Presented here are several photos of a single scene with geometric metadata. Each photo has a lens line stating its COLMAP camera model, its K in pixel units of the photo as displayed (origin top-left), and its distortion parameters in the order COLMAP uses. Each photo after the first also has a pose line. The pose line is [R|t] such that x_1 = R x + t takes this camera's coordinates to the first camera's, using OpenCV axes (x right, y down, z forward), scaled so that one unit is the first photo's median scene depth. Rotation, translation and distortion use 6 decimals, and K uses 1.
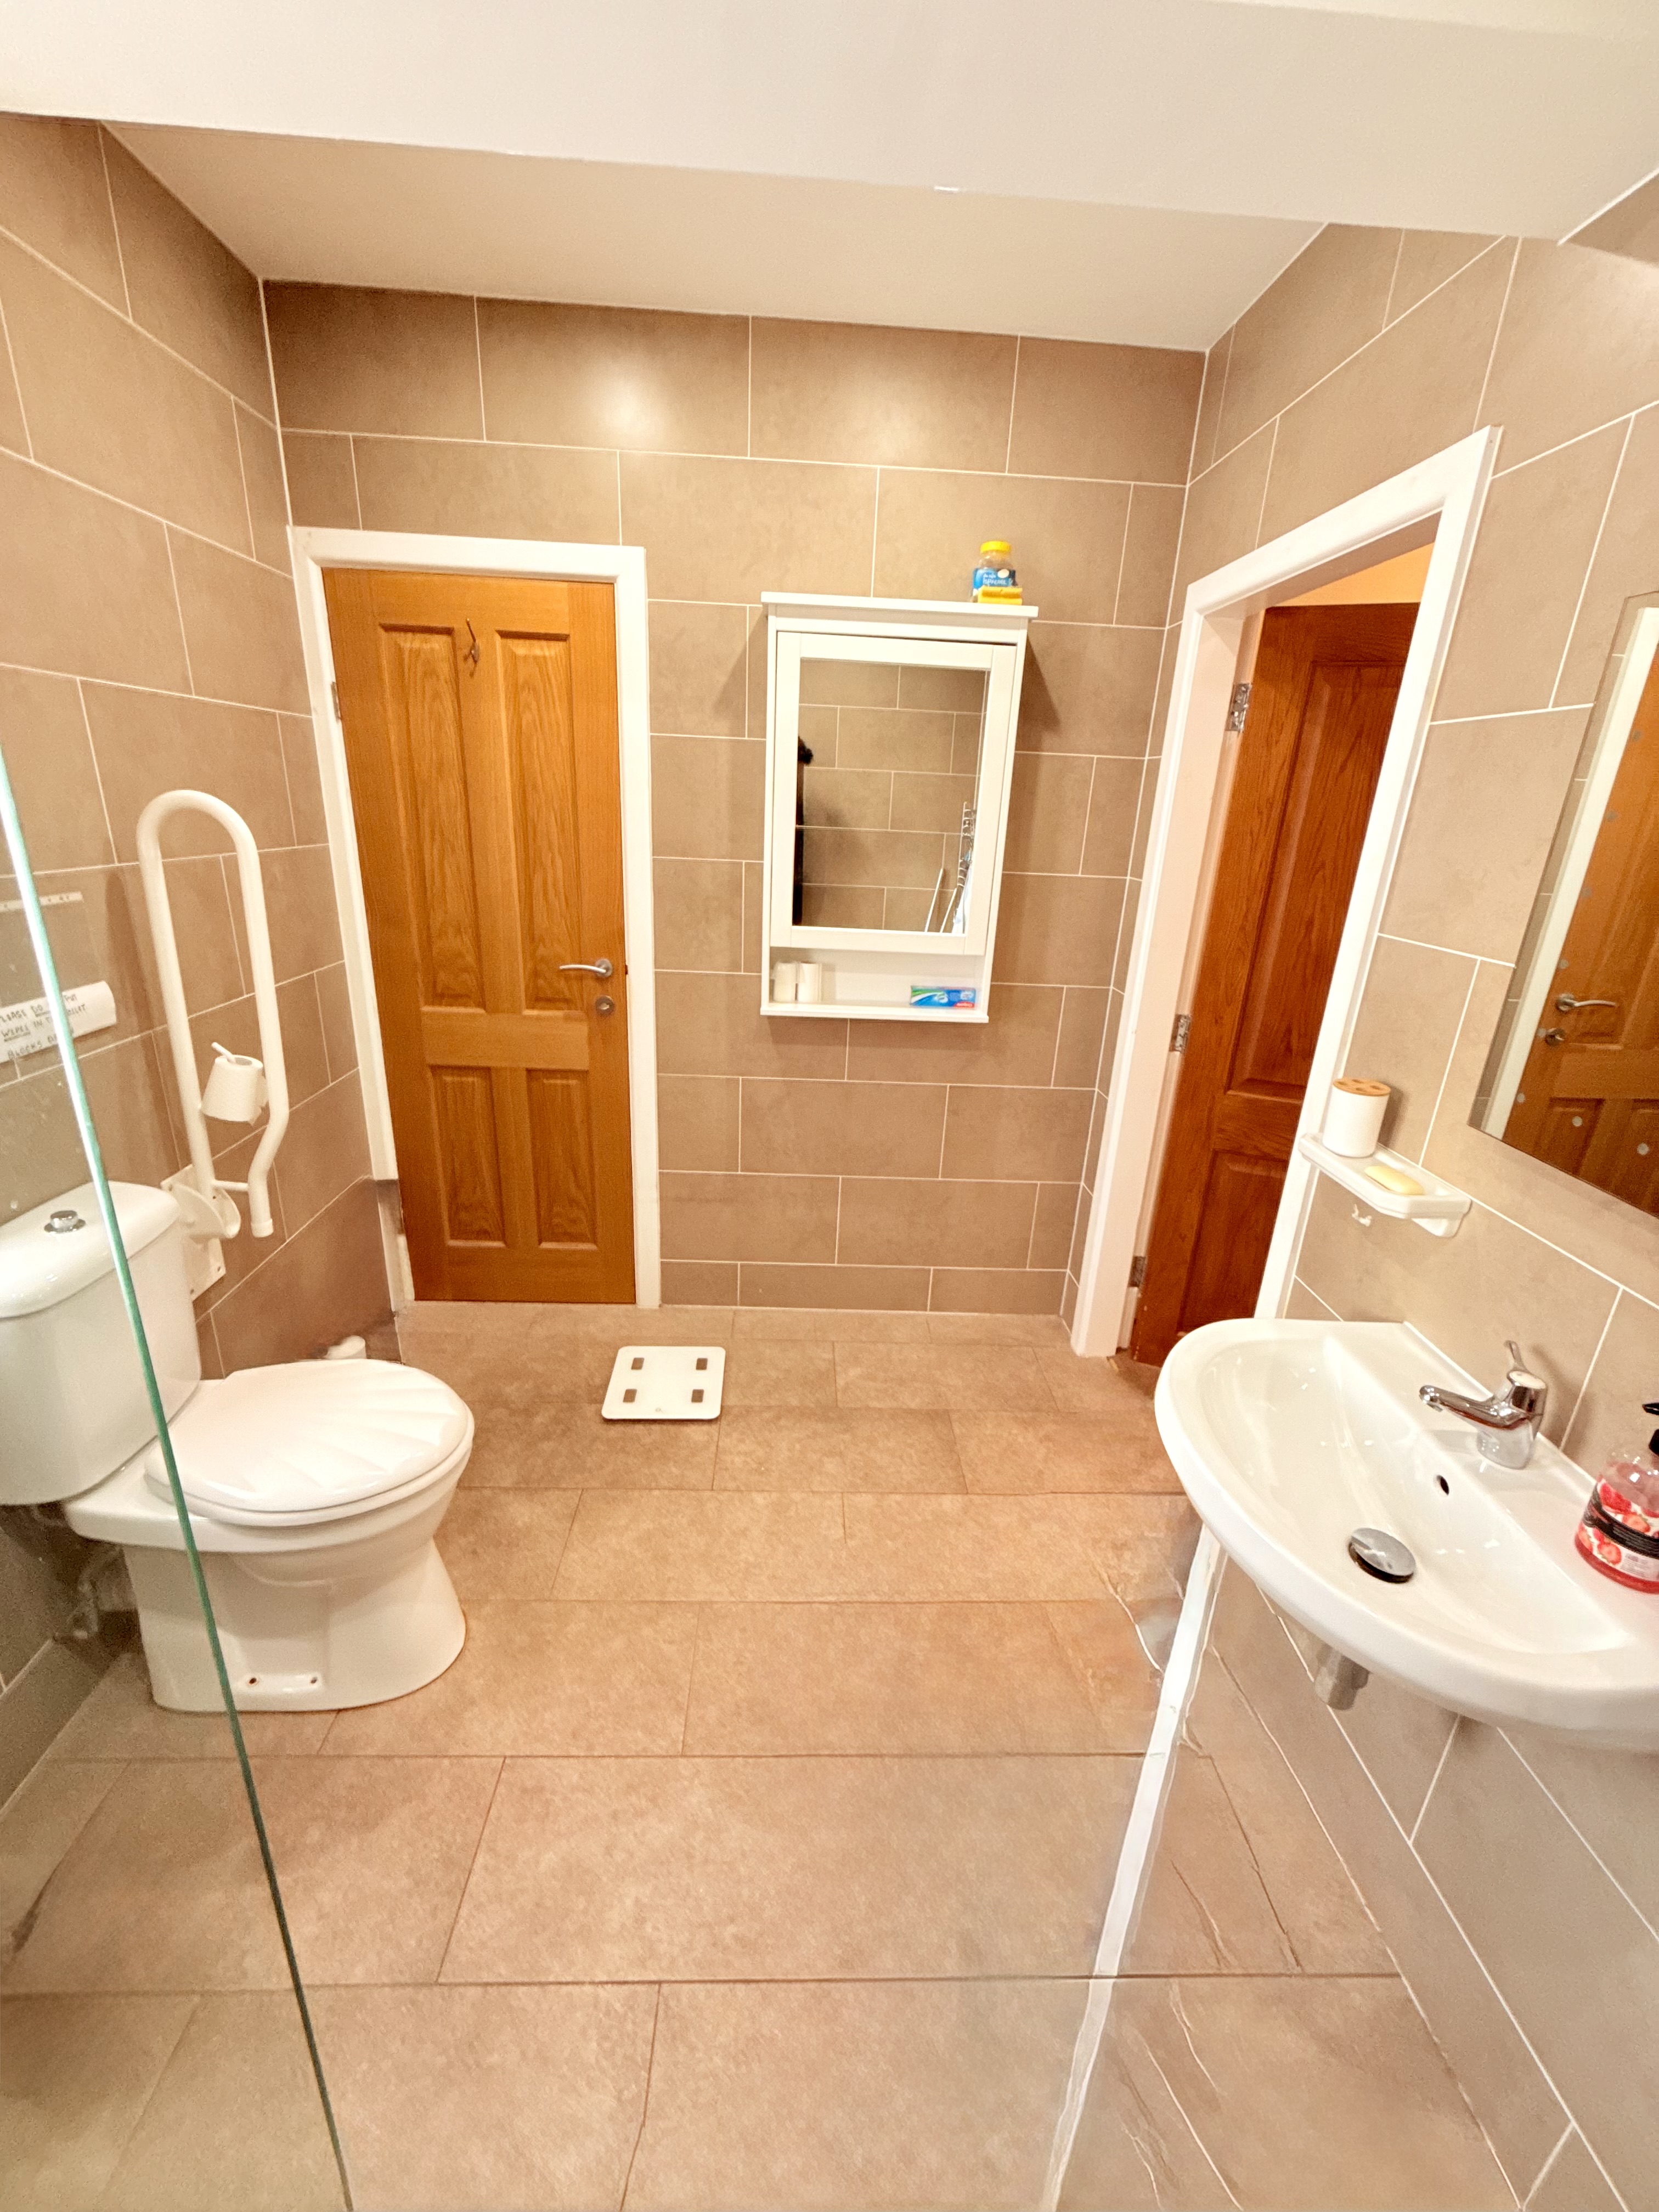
lens RADIAL K [[880.1, 0, 826.2], [0, 880.1, 1105.8], [0, 0, 1]] dist [-0.001337, -0.000206]
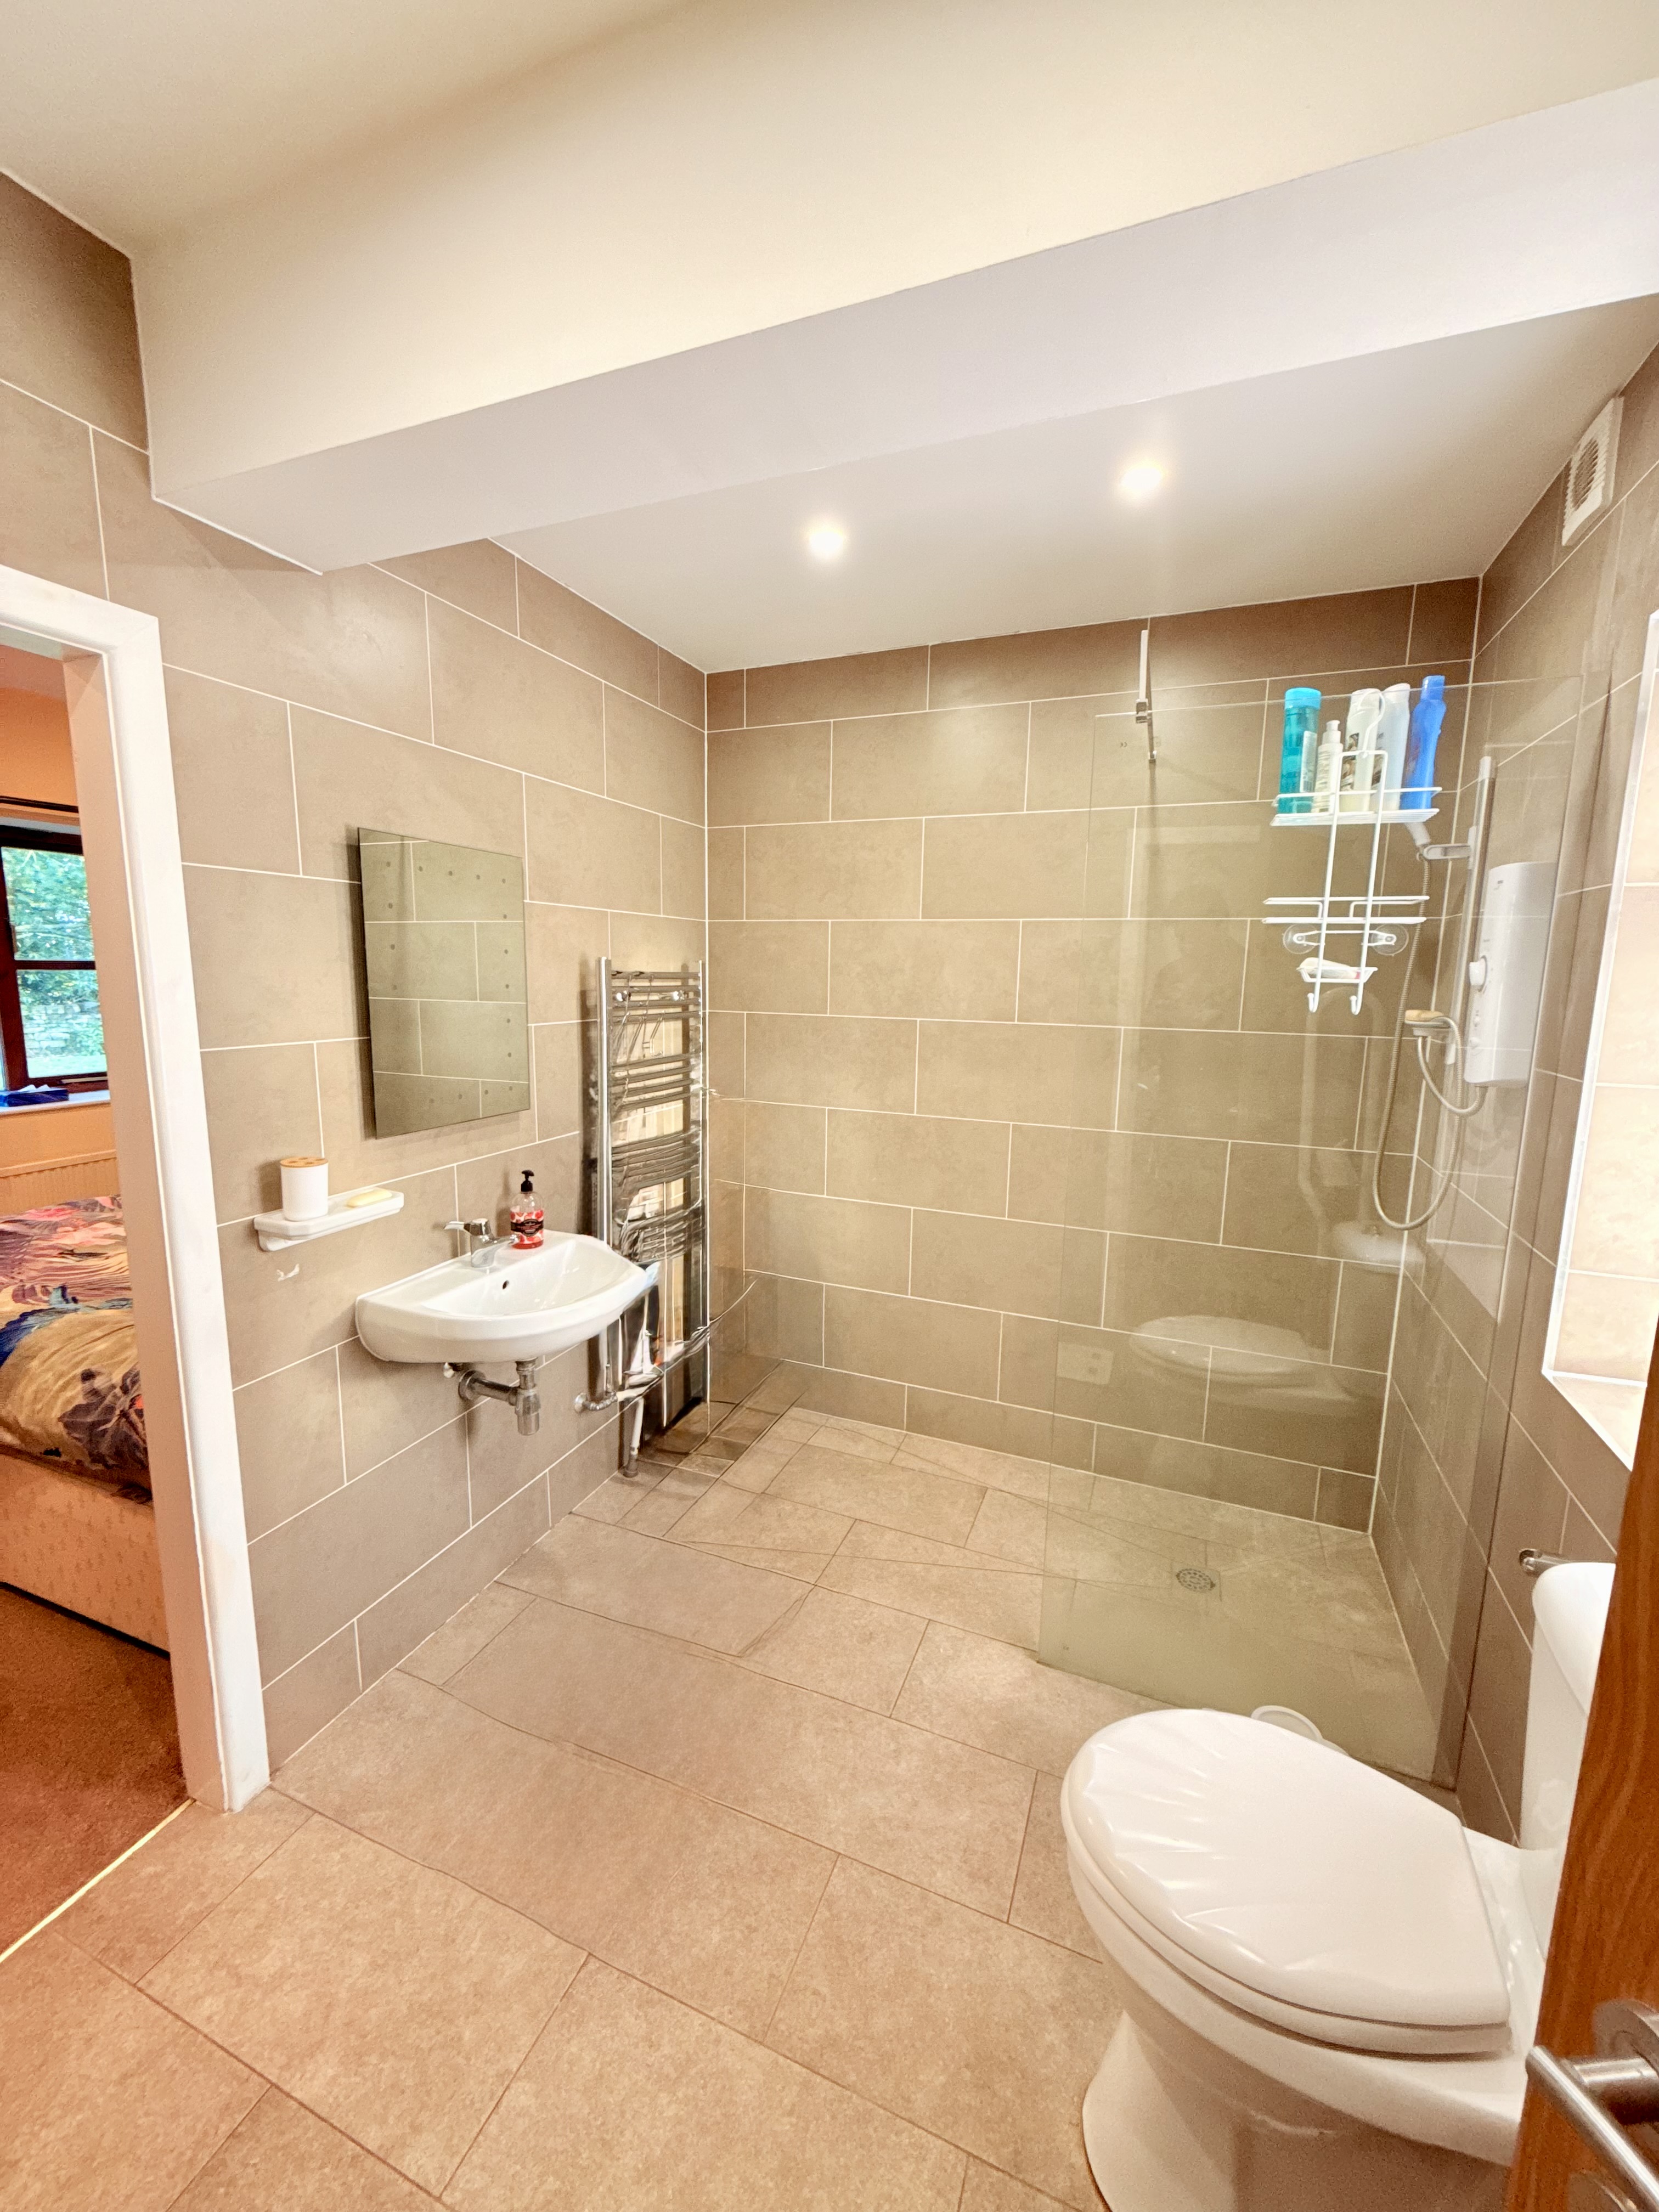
lens RADIAL K [[880.1, 0, 825.9], [0, 880.1, 1104.6], [0, 0, 1]] dist [-0.001337, -0.000206]
pose [[-0.911329, -0.118539, 0.394244, -0.482109], [0.080734, 0.887593, 0.453499, -0.545033], [-0.403685, 0.445115, -0.799319, 1.534974]]
